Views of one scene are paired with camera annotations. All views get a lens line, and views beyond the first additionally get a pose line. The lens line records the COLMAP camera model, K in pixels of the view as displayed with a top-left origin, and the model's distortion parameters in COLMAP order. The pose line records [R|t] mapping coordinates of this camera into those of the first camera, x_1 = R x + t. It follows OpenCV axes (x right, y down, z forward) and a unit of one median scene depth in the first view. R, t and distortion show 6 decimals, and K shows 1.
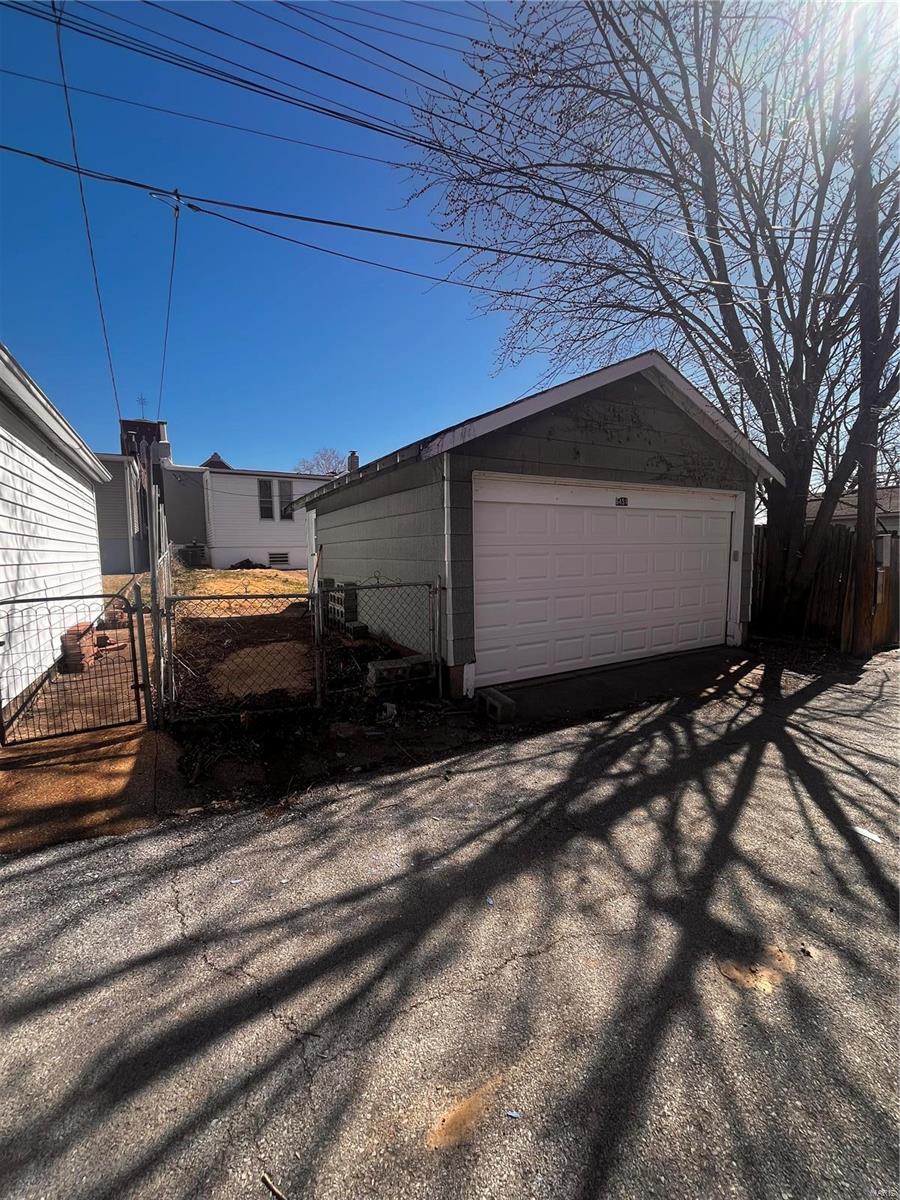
lens RADIAL K [[483.2, 0, 442.8], [0, 483.2, 604.2], [0, 0, 1]] dist [-0.002435, -0.000869]
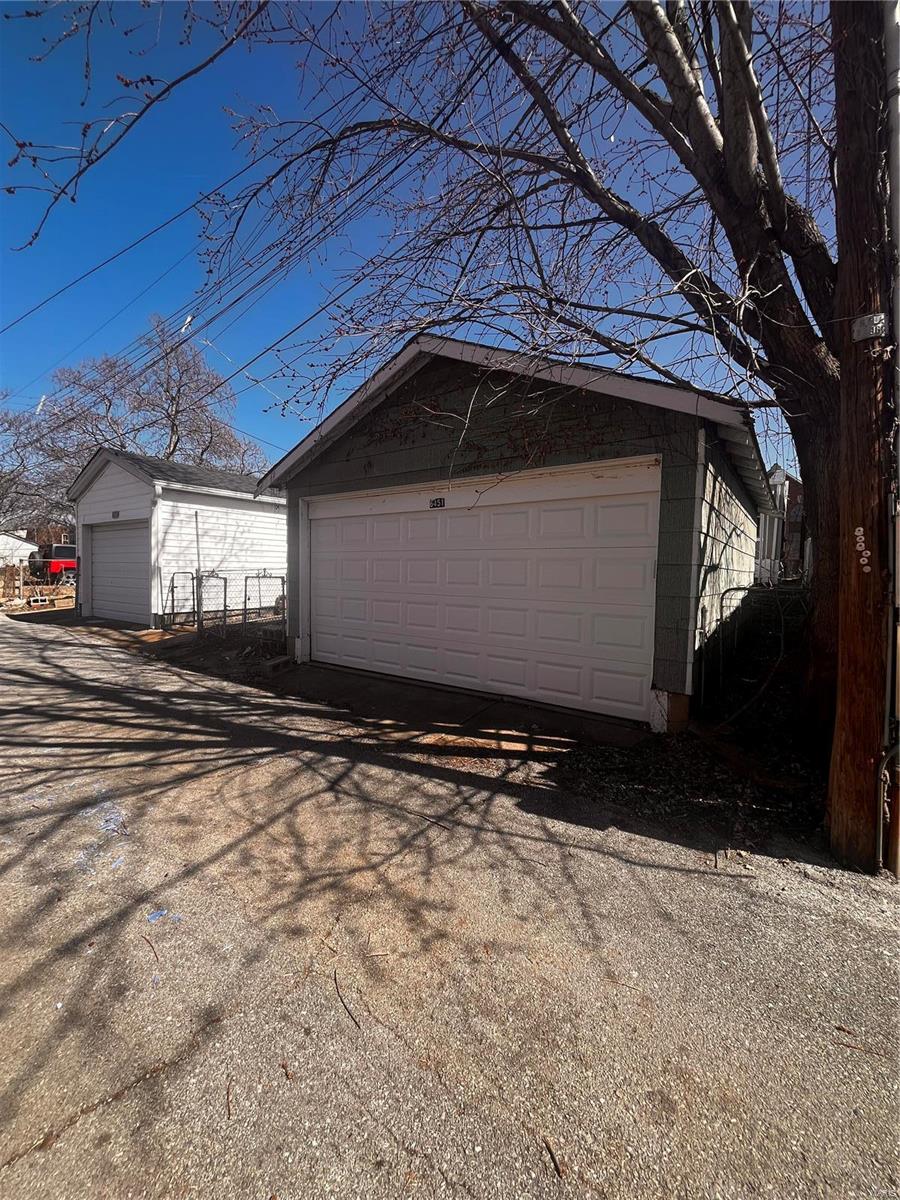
lens RADIAL K [[483.2, 0, 446.8], [0, 483.2, 593.5], [0, 0, 1]] dist [-0.002435, -0.000869]
pose [[0.422727, 0.071498, -0.903433, 1.681078], [-0.112599, 0.993302, 0.025924, -0.095514], [0.899235, 0.090767, 0.427946, 0.894717]]
